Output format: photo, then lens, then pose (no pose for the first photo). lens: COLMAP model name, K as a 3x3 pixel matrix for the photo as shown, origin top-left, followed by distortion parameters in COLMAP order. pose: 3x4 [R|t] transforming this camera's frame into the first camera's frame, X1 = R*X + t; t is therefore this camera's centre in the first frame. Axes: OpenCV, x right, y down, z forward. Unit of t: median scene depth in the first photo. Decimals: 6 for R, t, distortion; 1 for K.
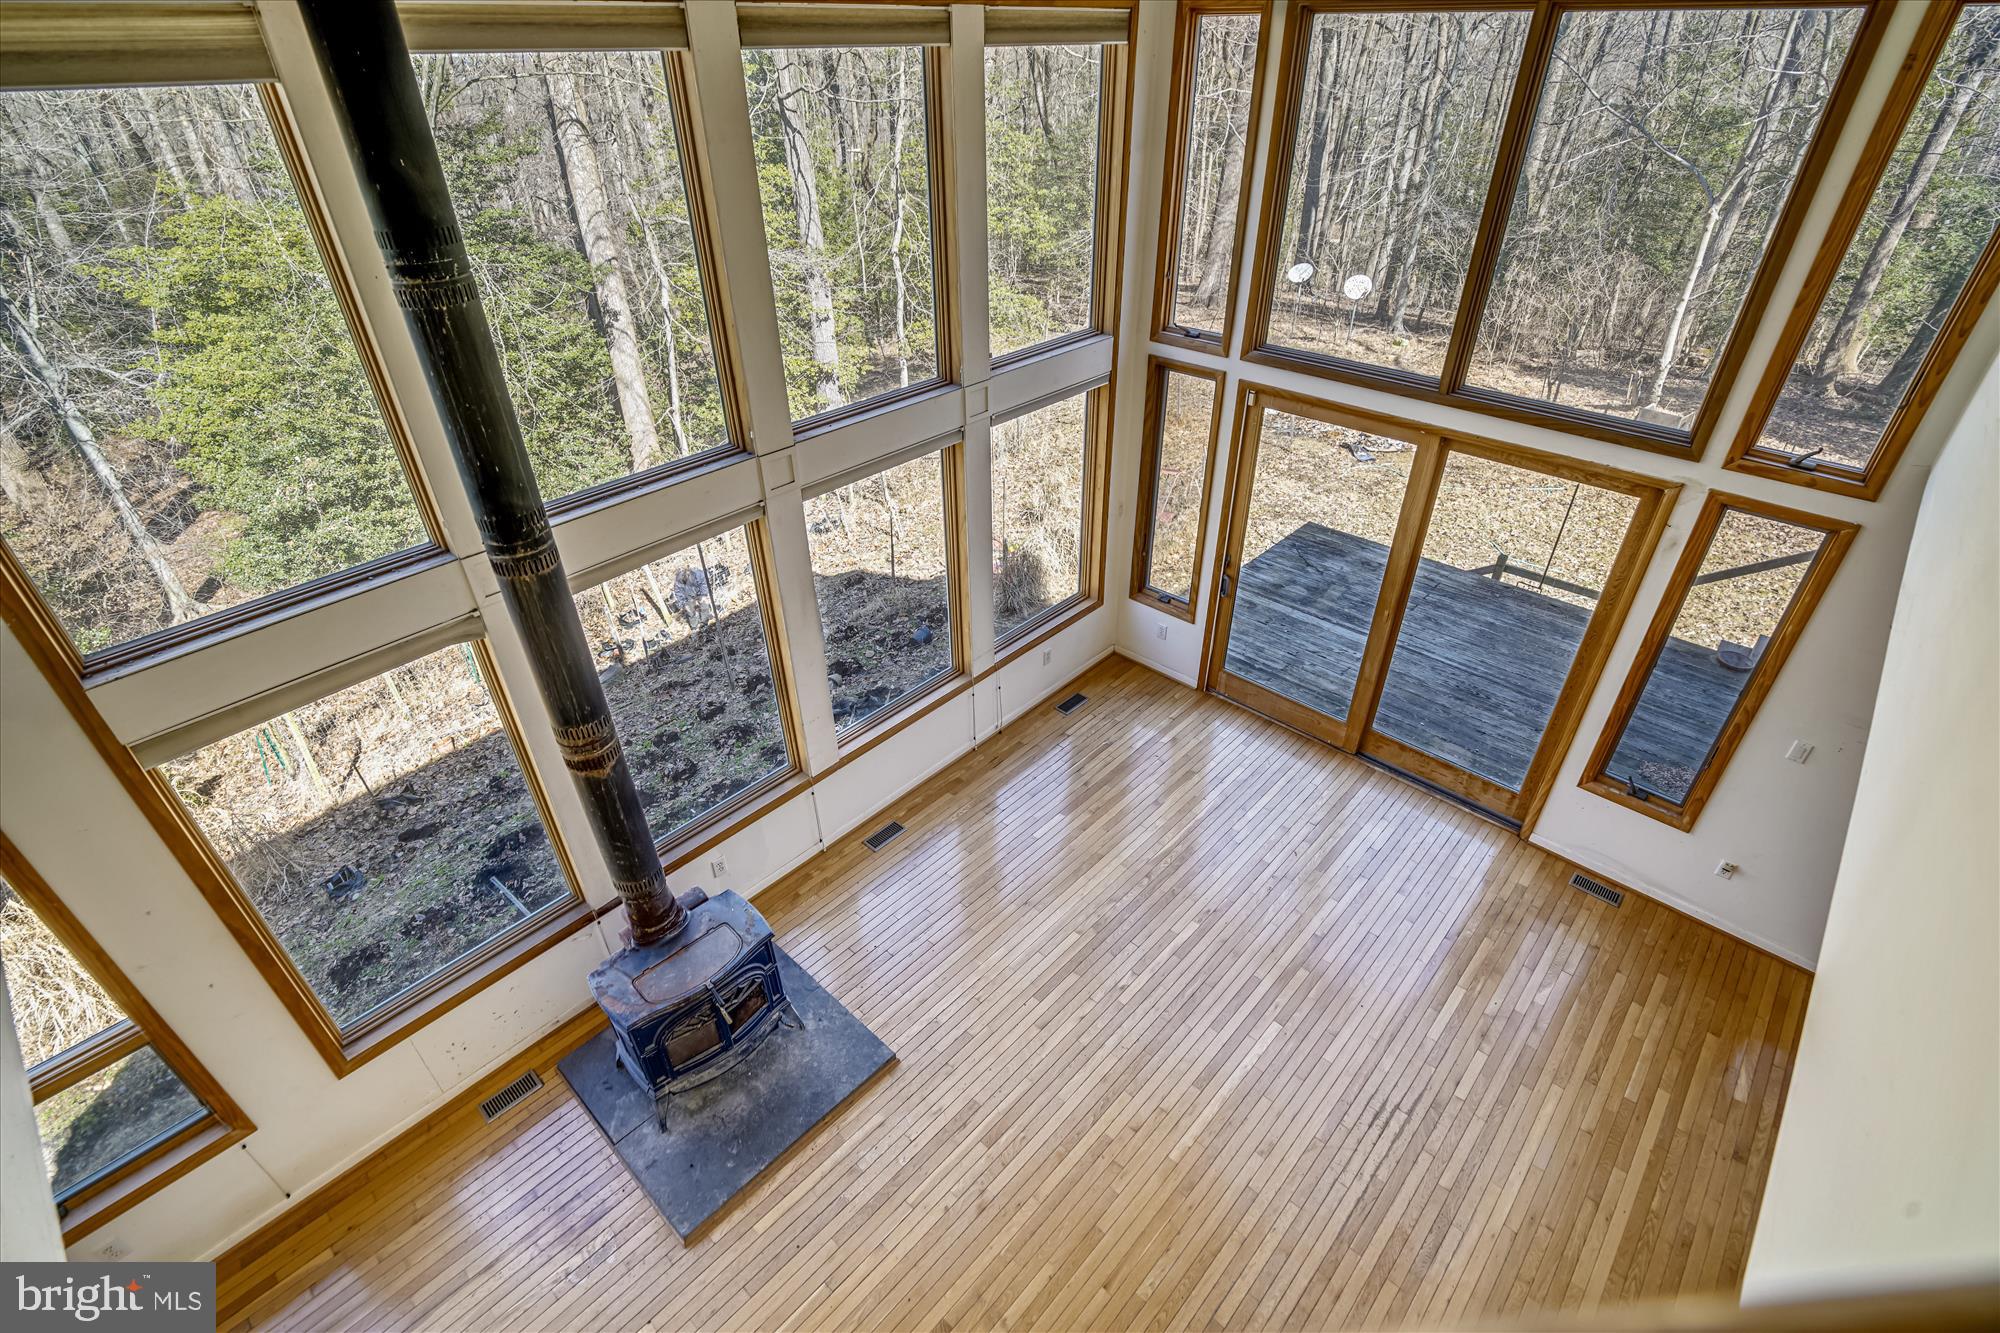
lens RADIAL K [[942.4, 0, 996.7], [0, 942.4, 678.0], [0, 0, 1]] dist [0.001924, 0.002180]
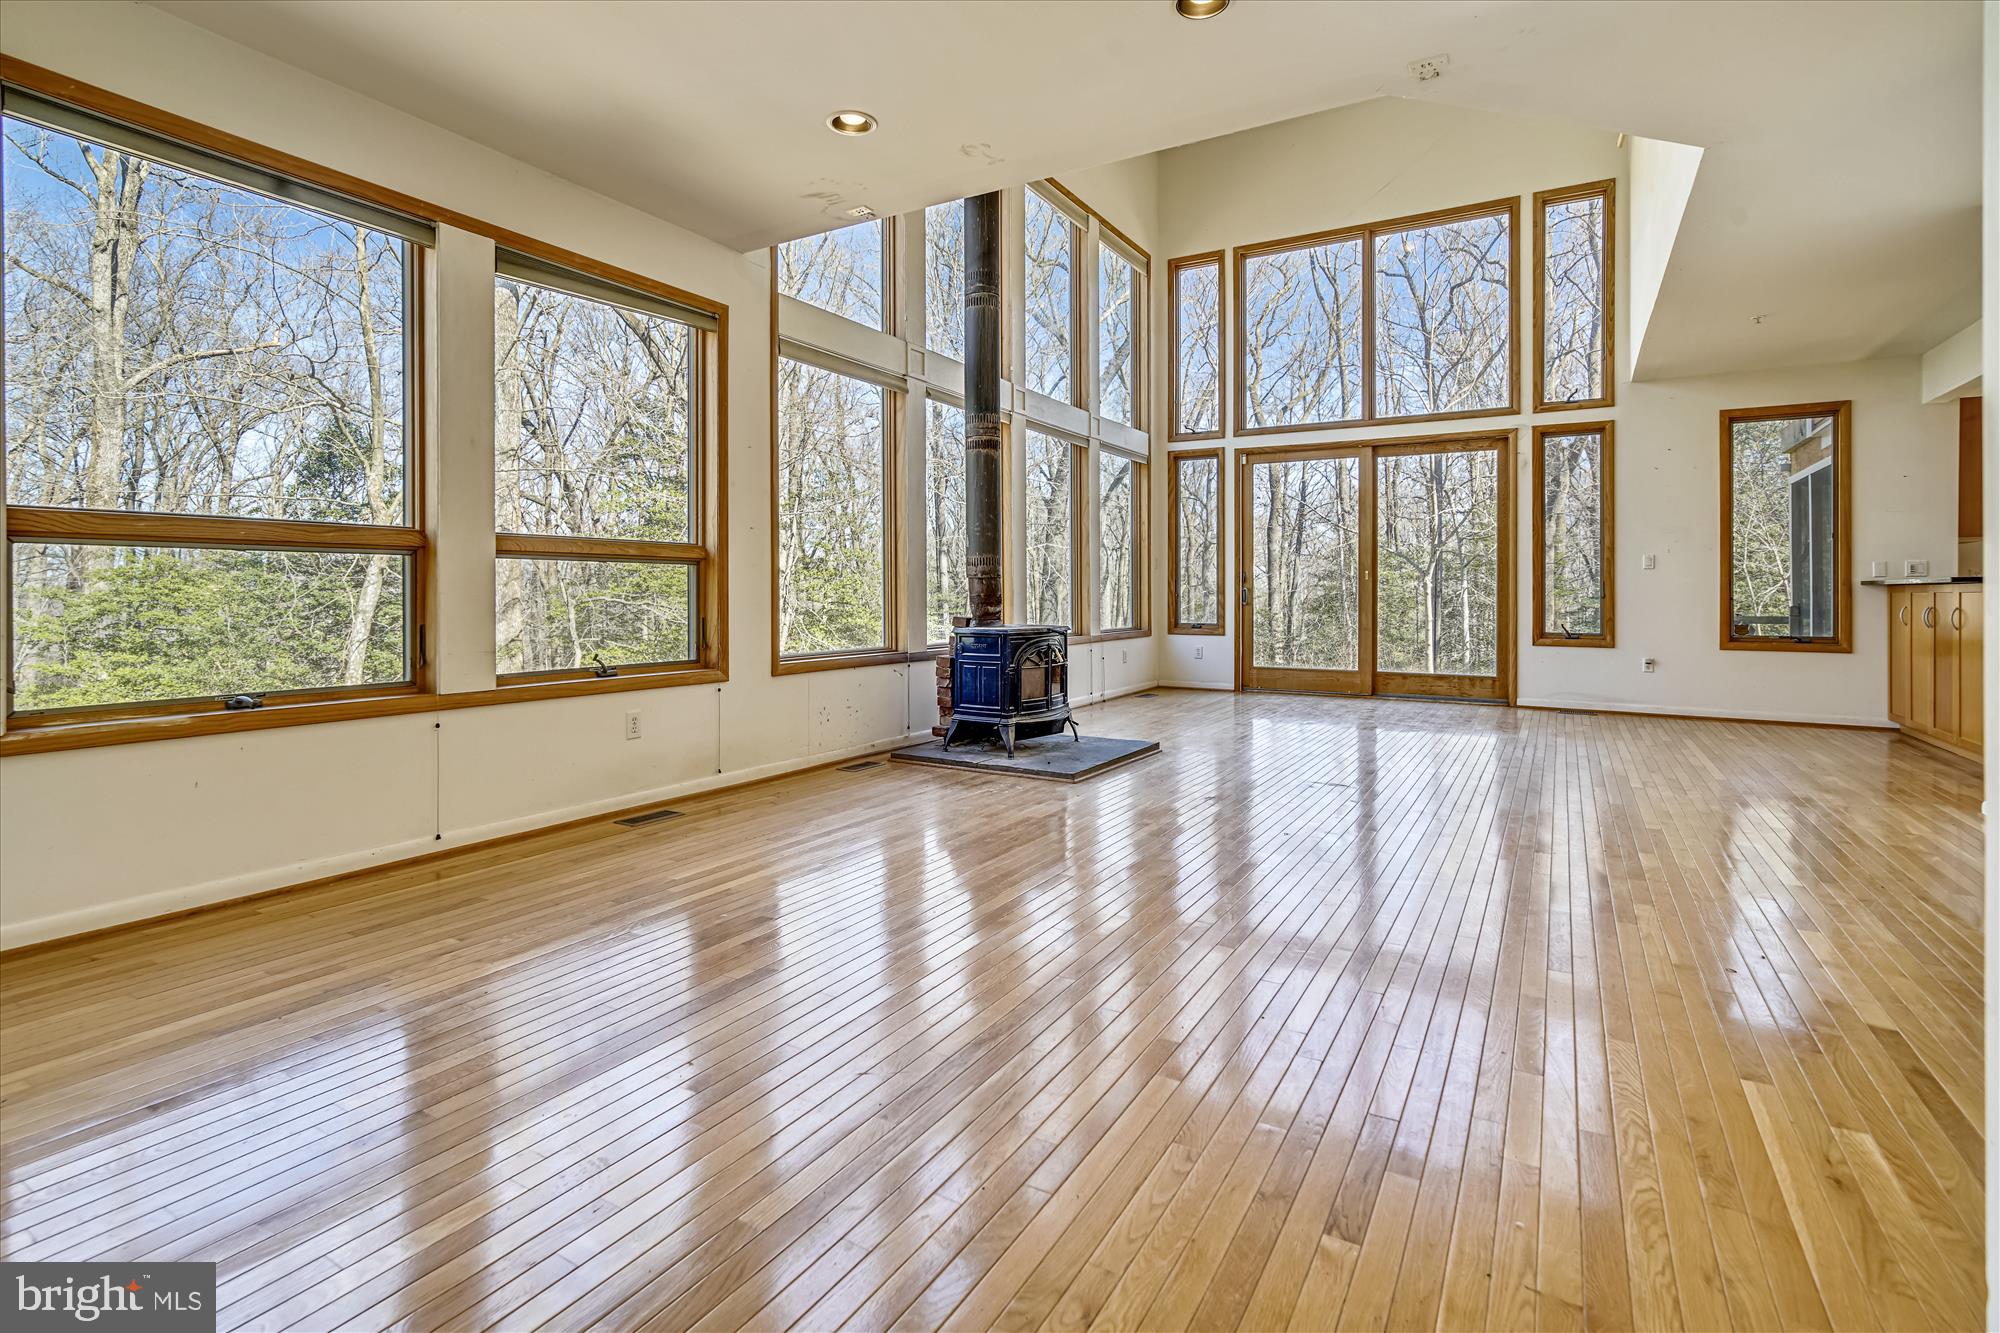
lens RADIAL K [[942.4, 0, 982.6], [0, 942.4, 595.5], [0, 0, 1]] dist [0.001924, 0.002180]
pose [[0.980044, 0.010829, 0.198485, -0.459608], [0.105222, 0.818891, -0.564221, 0.718527], [-0.168647, 0.573847, 0.801410, -0.053895]]
